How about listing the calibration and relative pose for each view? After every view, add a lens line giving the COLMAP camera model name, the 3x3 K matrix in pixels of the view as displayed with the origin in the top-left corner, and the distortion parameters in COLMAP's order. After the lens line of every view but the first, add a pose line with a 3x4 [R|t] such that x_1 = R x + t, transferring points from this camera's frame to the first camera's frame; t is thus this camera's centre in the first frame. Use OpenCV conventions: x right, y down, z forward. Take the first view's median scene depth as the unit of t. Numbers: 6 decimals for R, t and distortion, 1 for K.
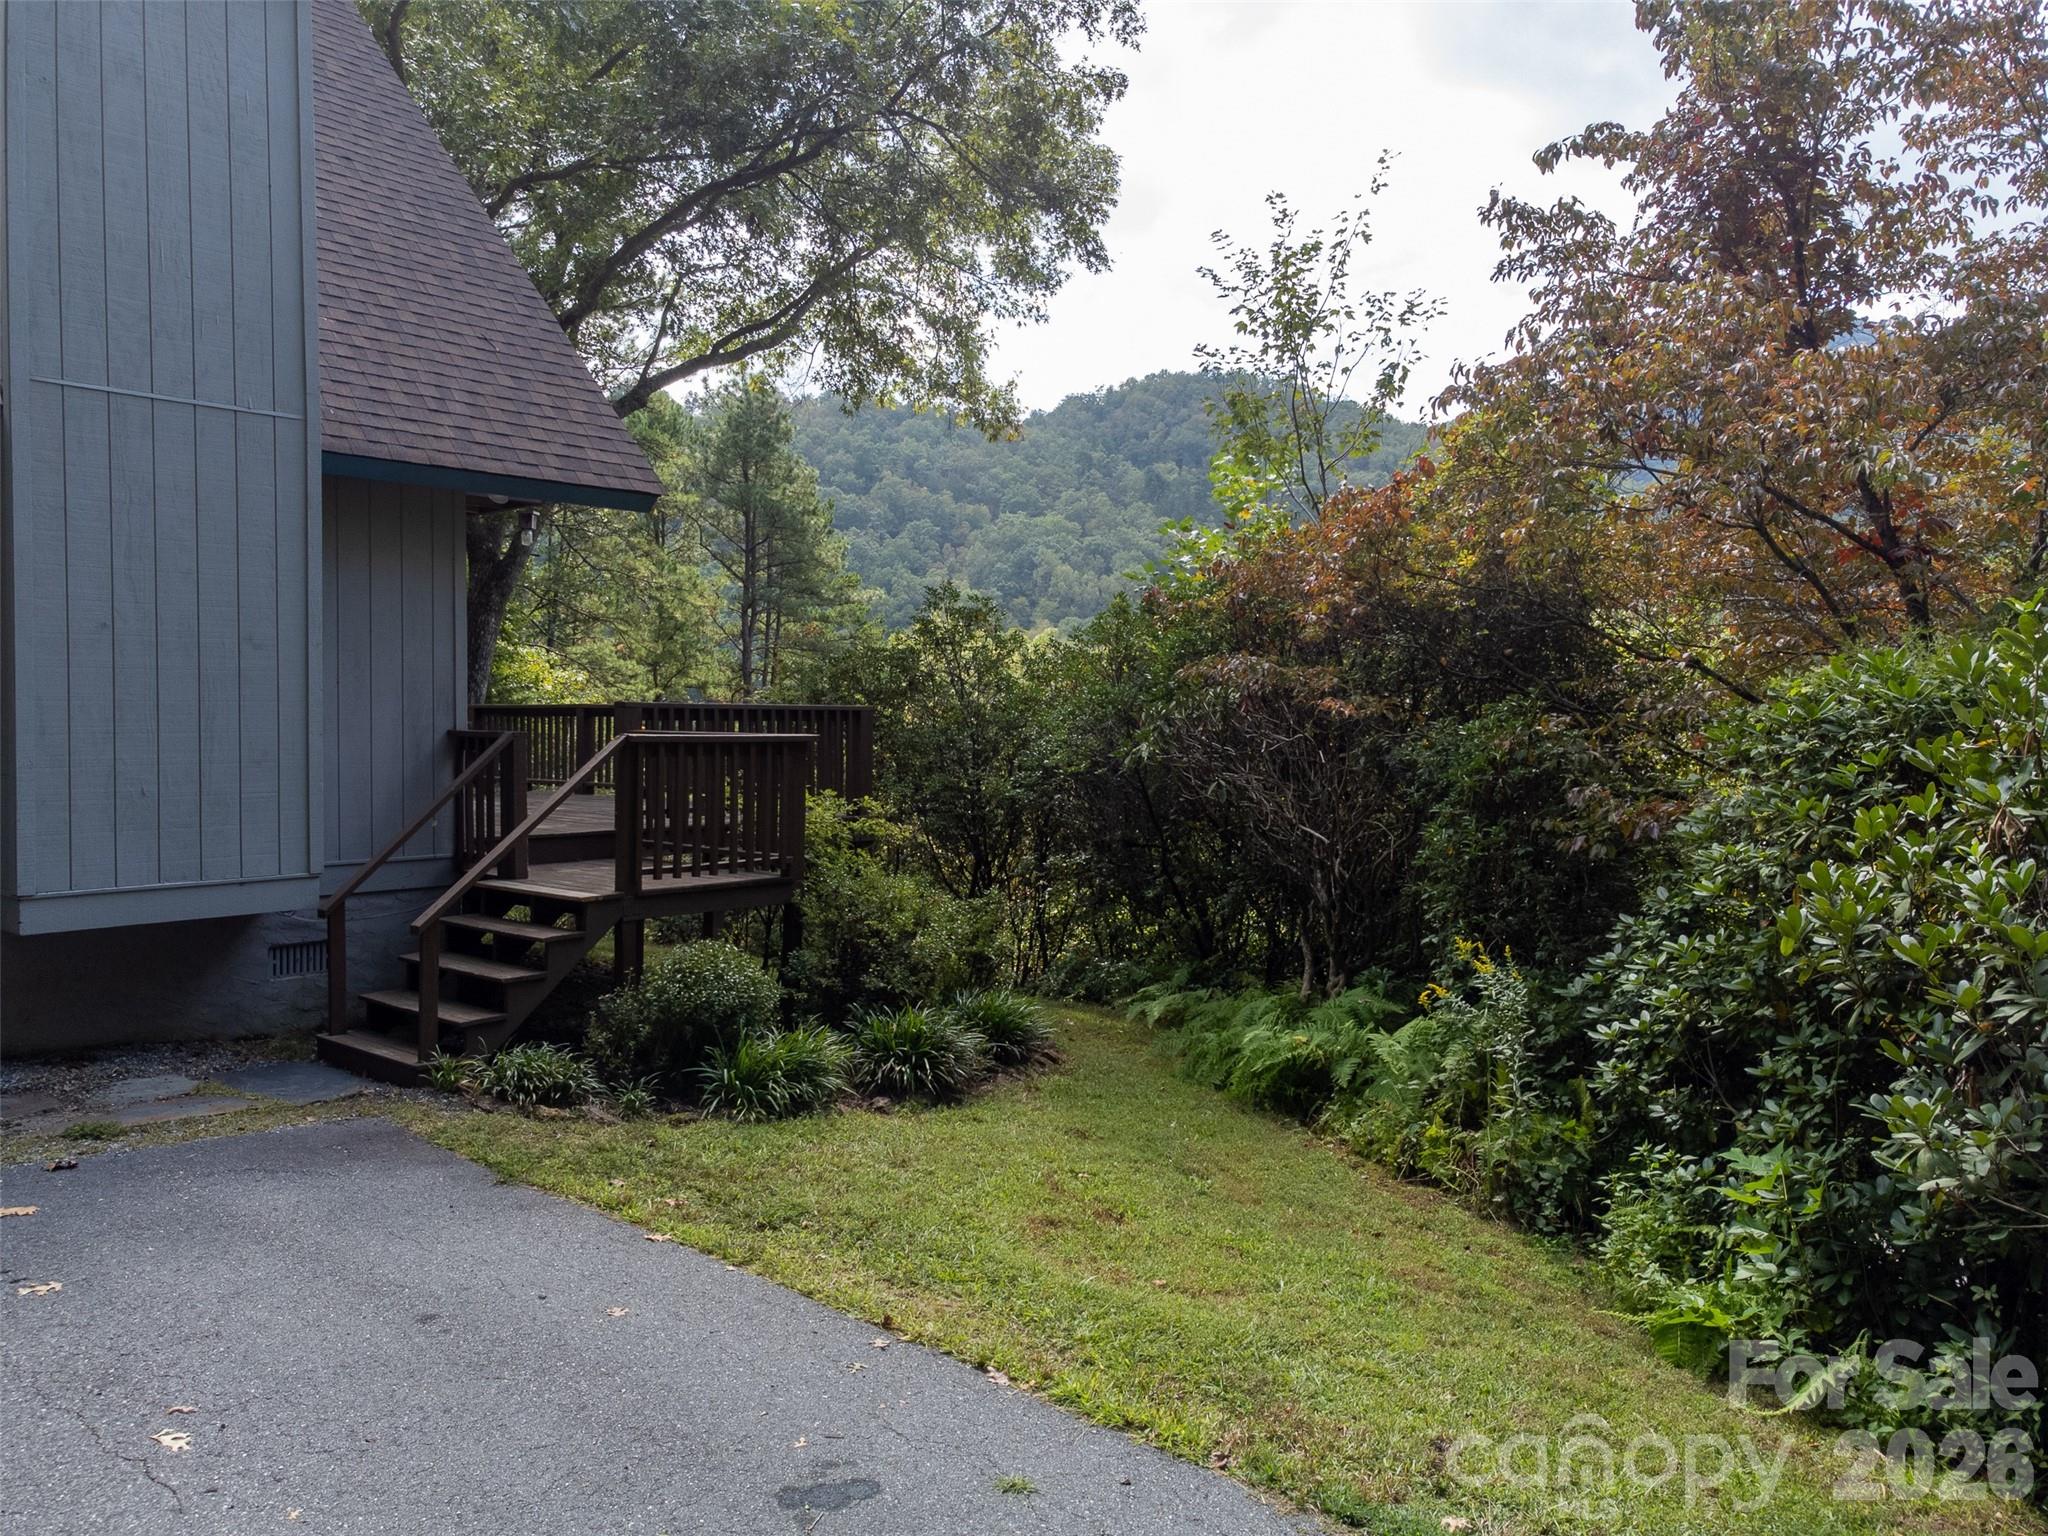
lens RADIAL K [[1496.0, 0, 1024.0], [0, 1496.0, 768.0], [0, 0, 1]] dist [0.042847, 0.001740]
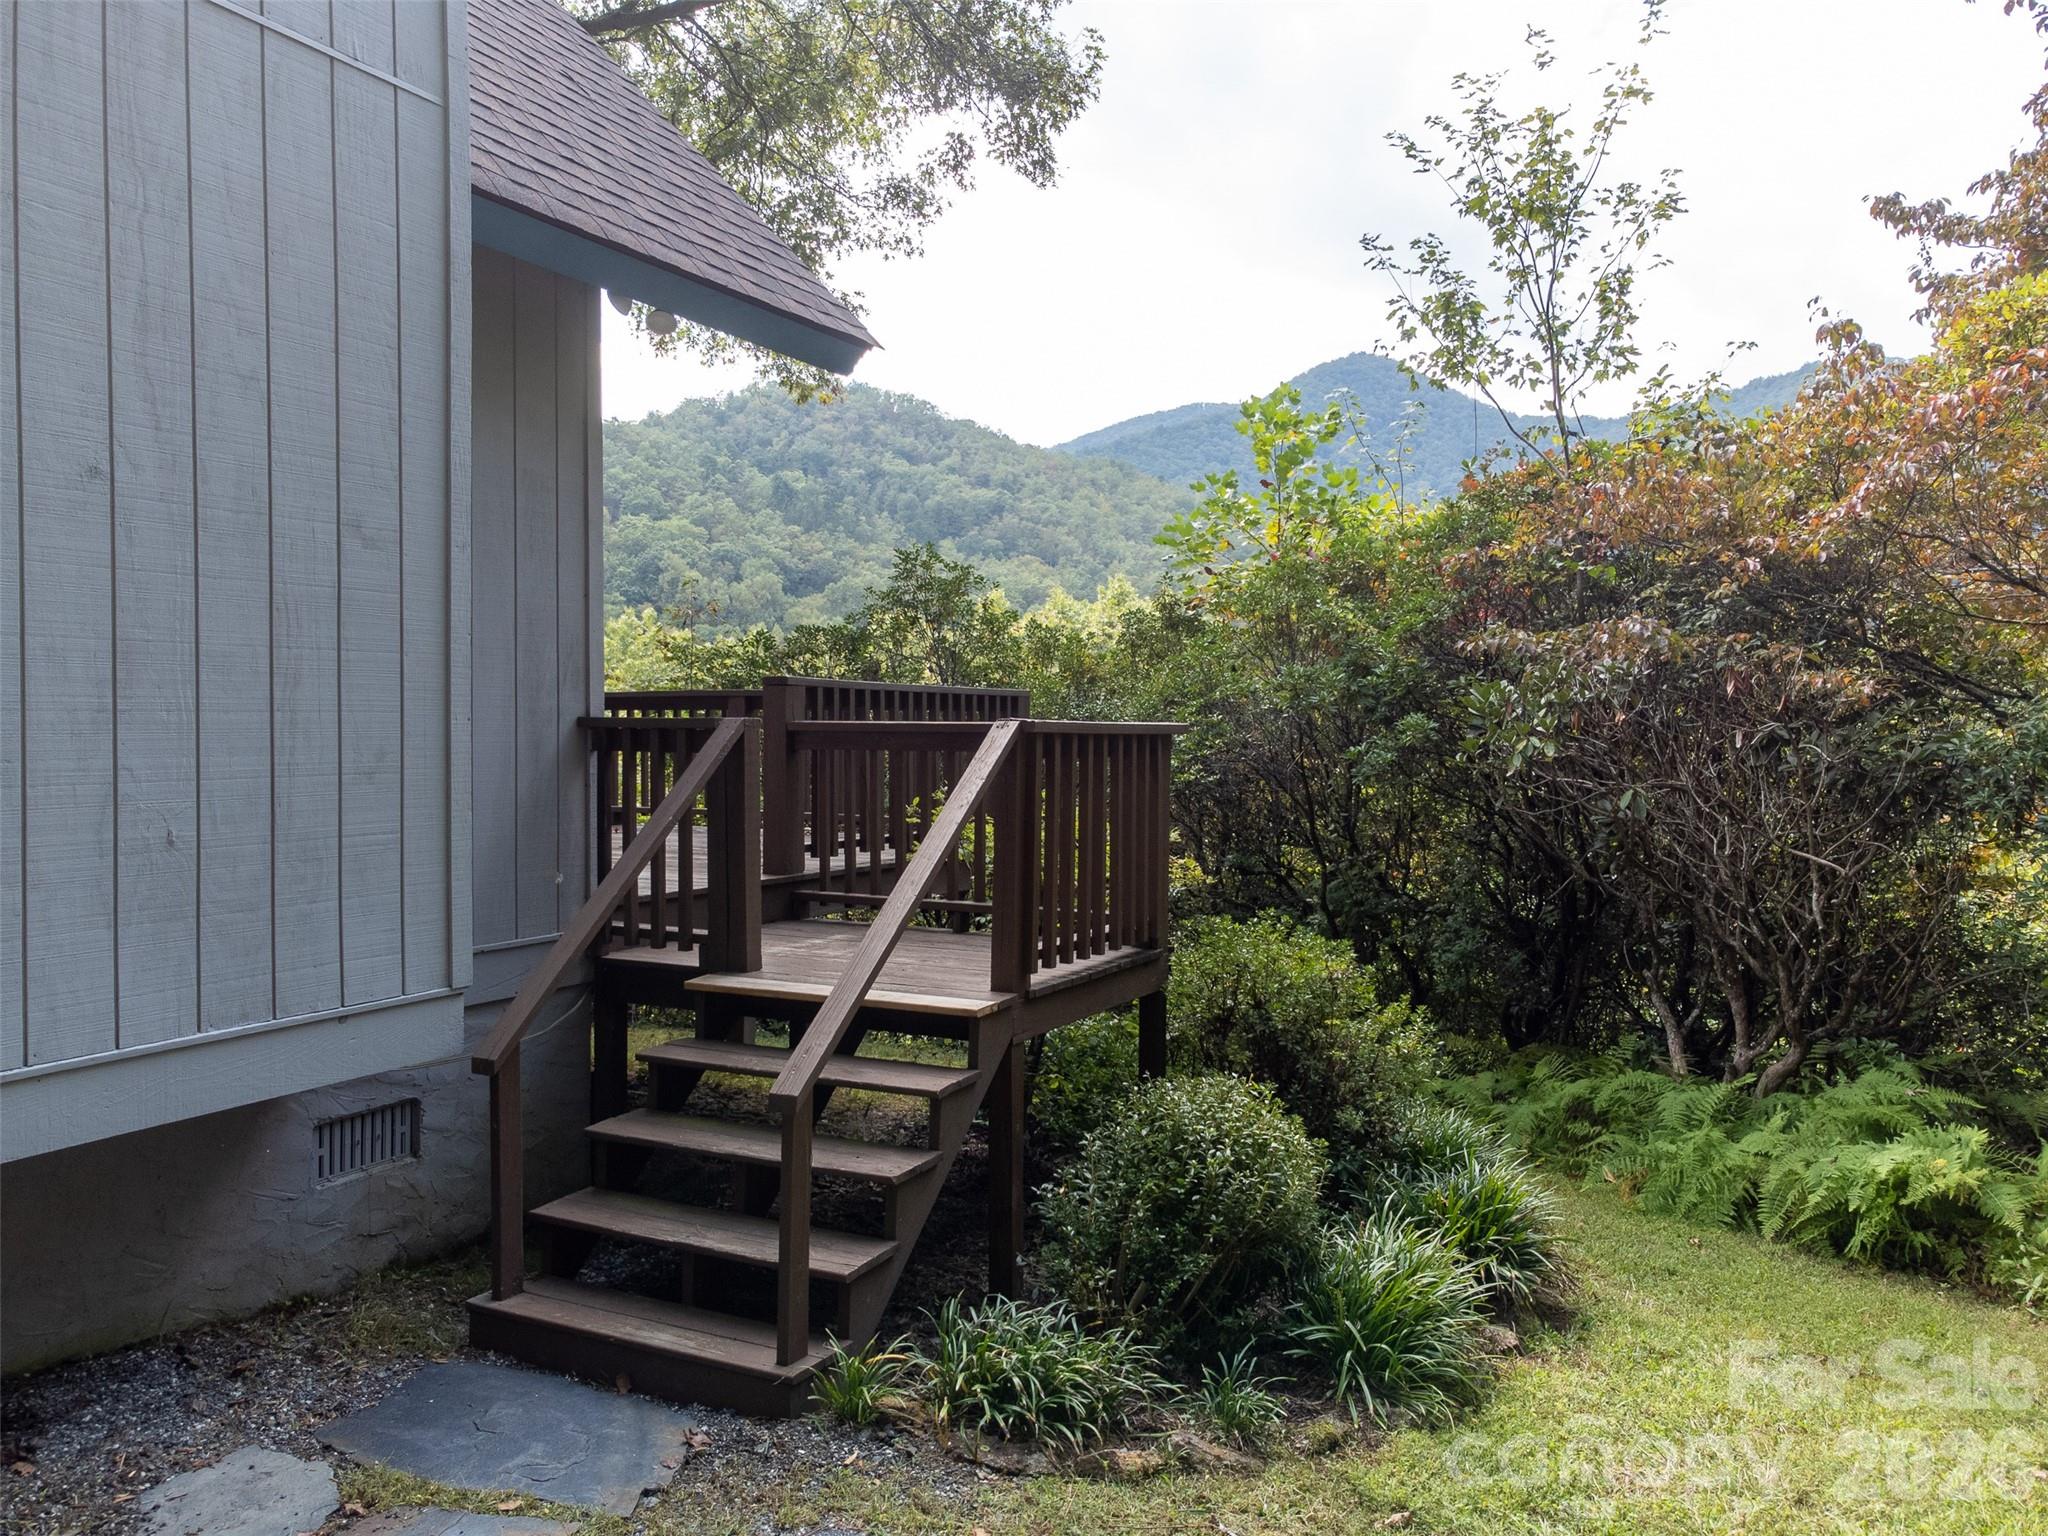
lens RADIAL K [[1496.0, 0, 1024.0], [0, 1496.0, 768.0], [0, 0, 1]] dist [0.042847, 0.001740]
pose [[0.968717, -0.010348, 0.247952, -0.411813], [0.012130, 0.999910, -0.005662, -0.000131], [-0.247871, 0.008493, 0.968756, 0.452554]]
